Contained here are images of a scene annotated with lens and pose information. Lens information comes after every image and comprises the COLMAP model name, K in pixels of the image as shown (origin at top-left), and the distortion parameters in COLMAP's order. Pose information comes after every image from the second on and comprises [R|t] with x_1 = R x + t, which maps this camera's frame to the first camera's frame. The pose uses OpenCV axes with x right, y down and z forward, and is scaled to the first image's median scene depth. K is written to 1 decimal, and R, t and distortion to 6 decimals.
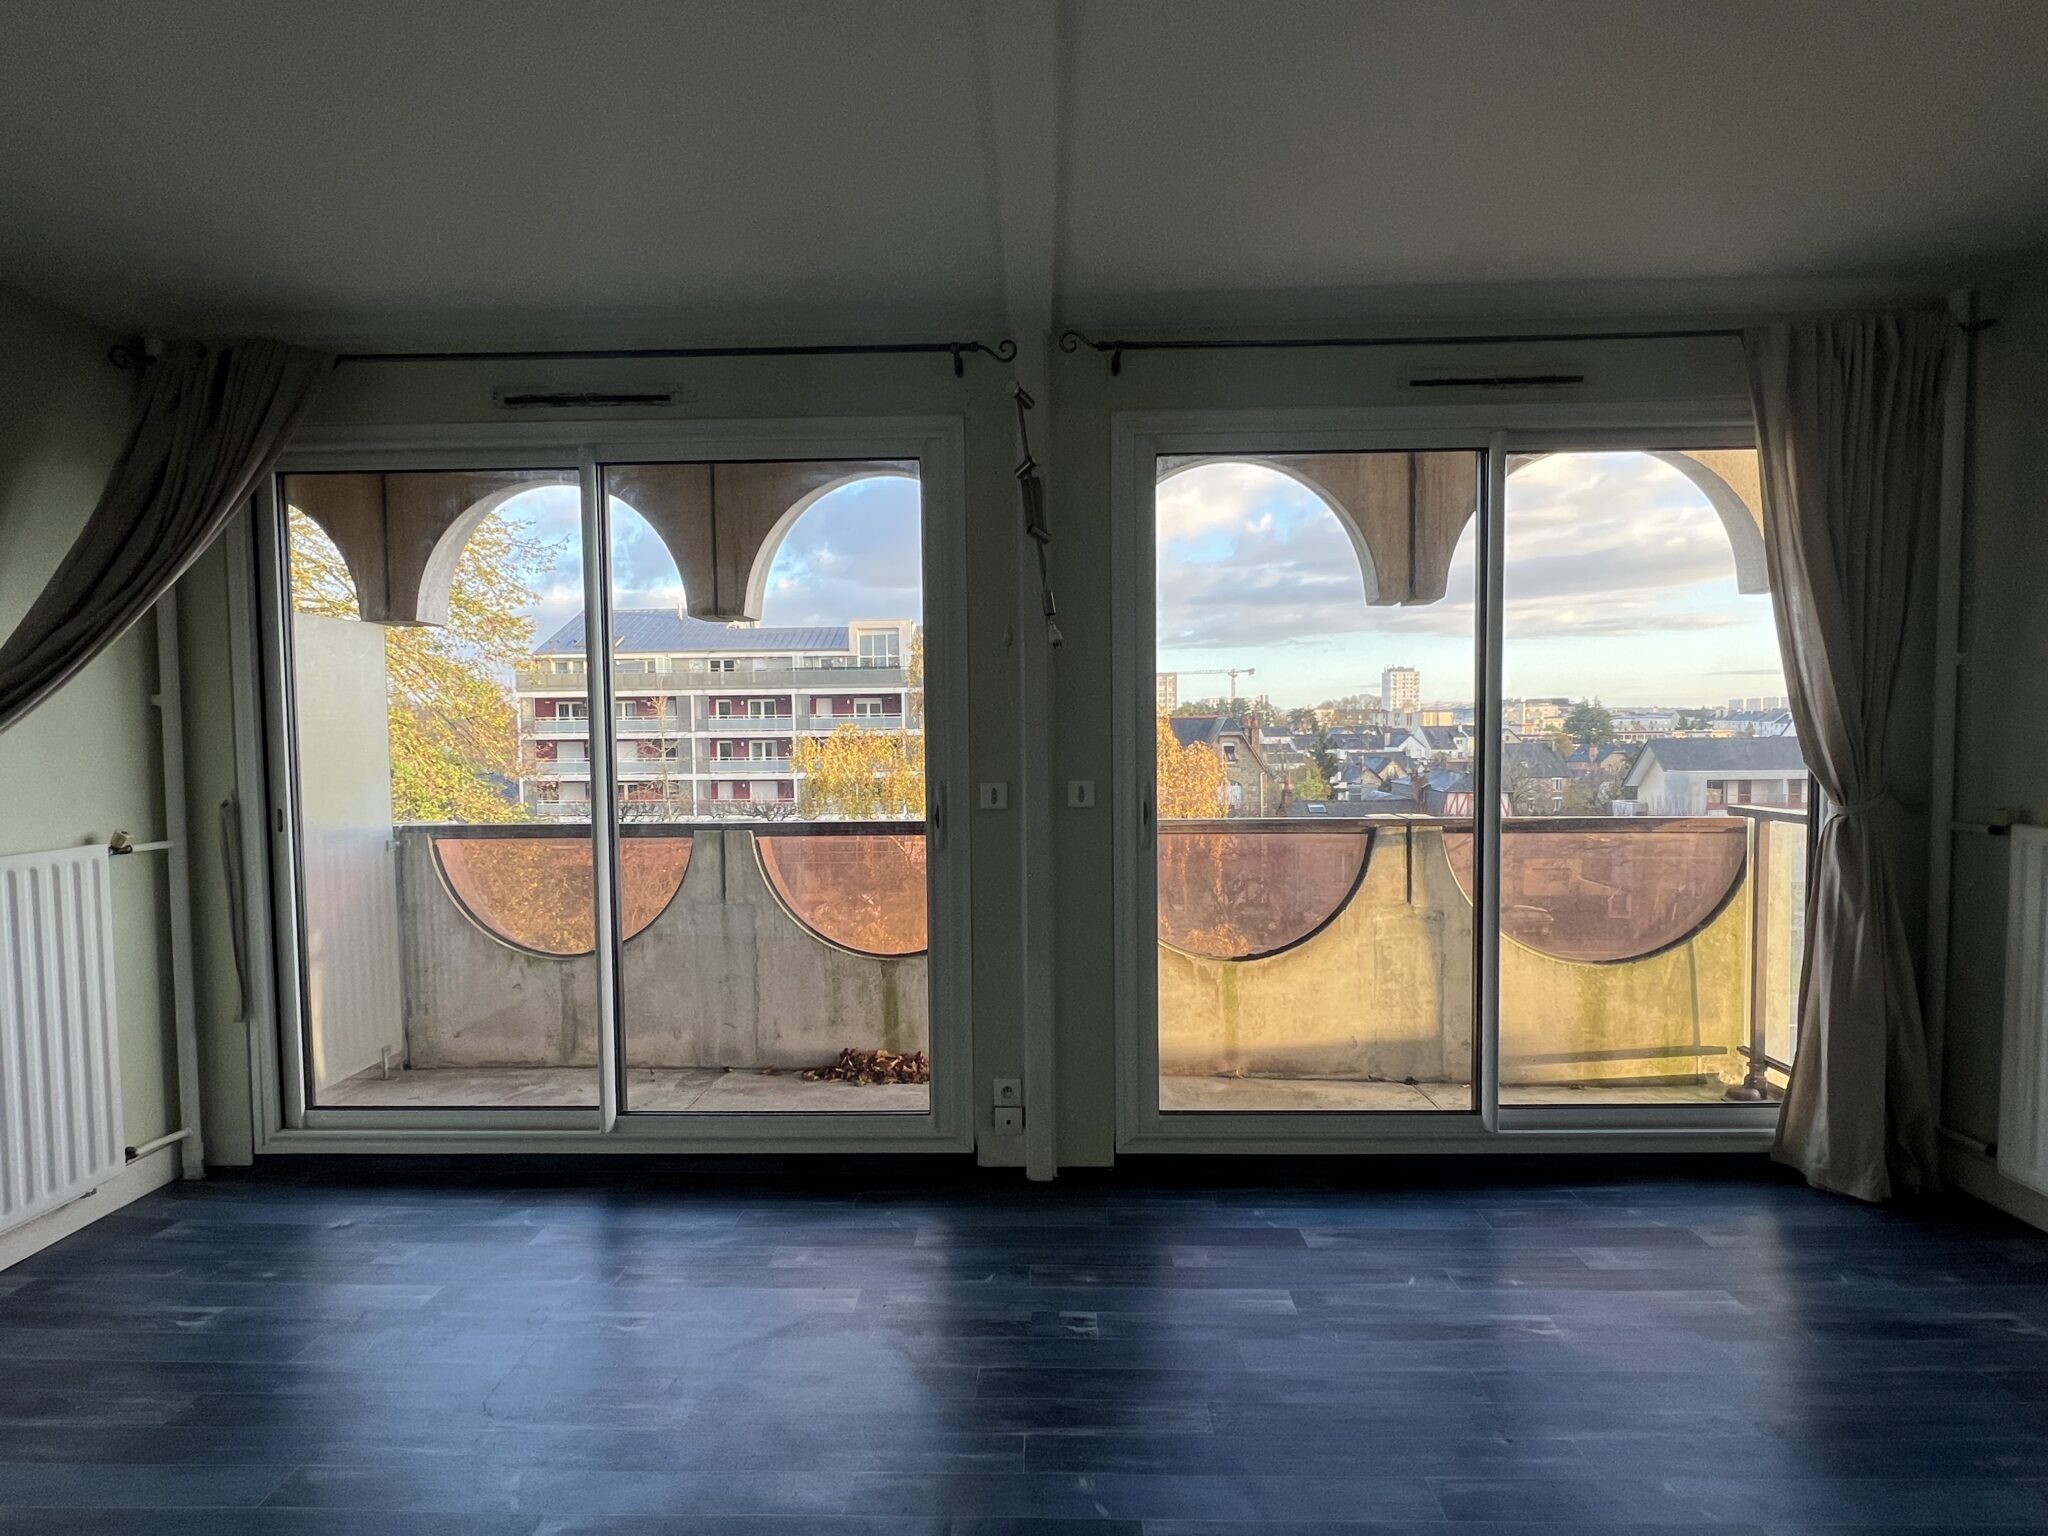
lens RADIAL K [[1000.4, 0, 1031.8], [0, 1000.4, 772.8], [0, 0, 1]] dist [-0.002157, -0.000657]
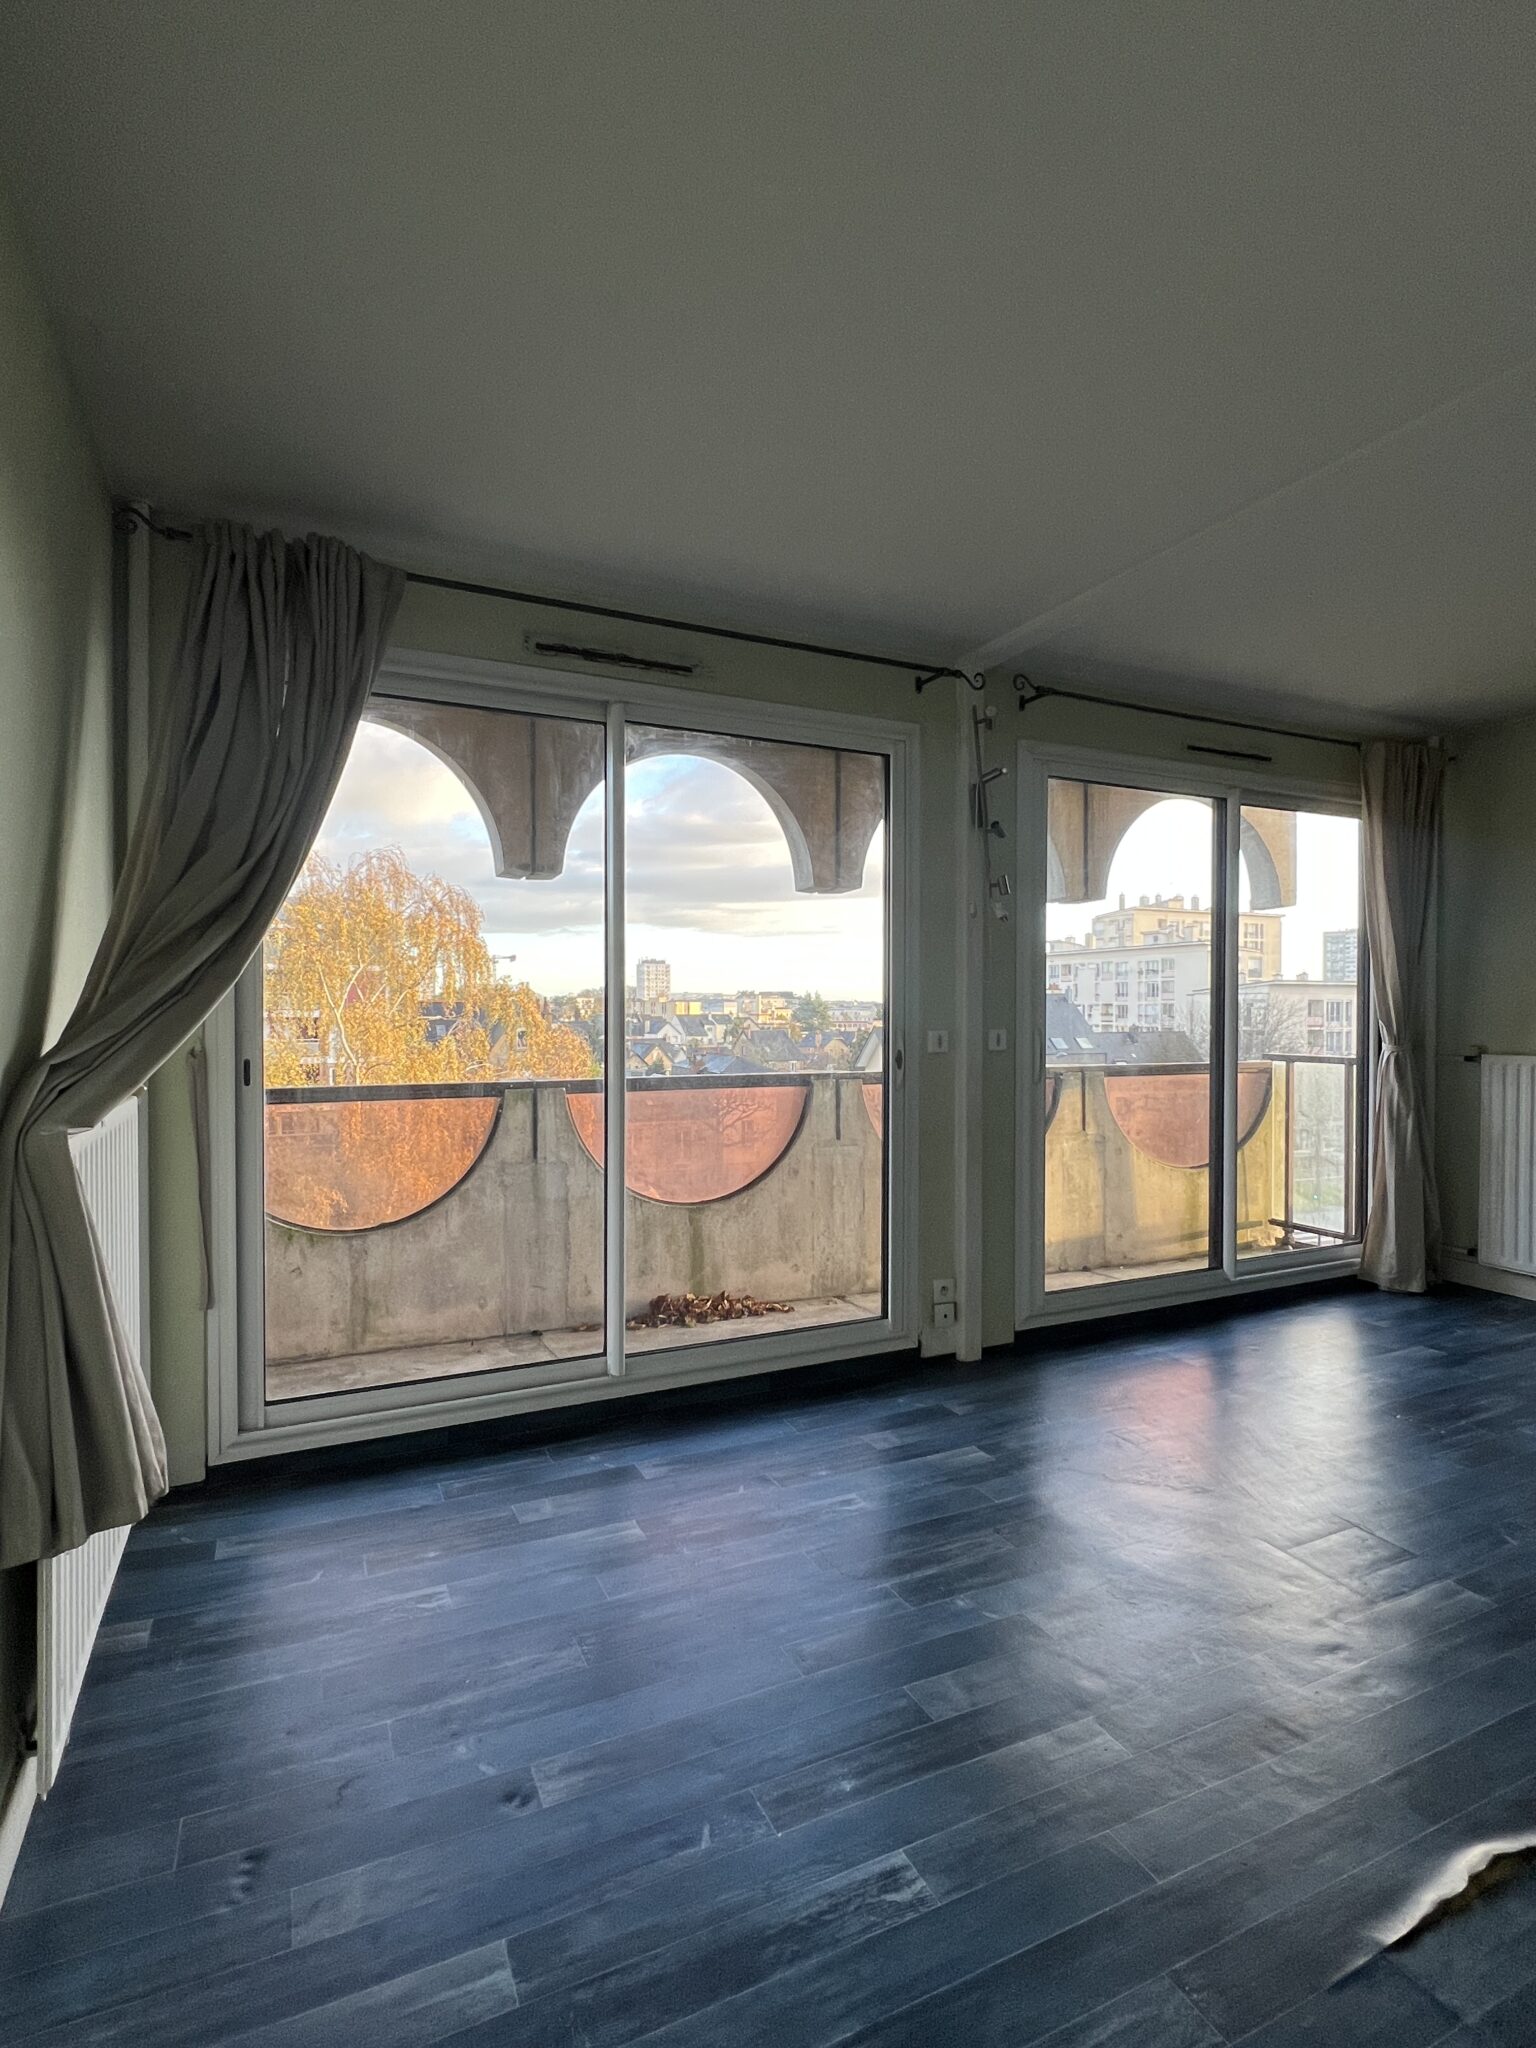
lens RADIAL K [[1000.4, 0, 768.0], [0, 1000.4, 1024.0], [0, 0, 1]] dist [-0.002157, -0.000657]
pose [[0.895628, 0.006426, 0.444757, -0.574212], [0.009210, 0.999413, -0.032986, 0.030078], [-0.444708, 0.033640, 0.895043, 0.012505]]
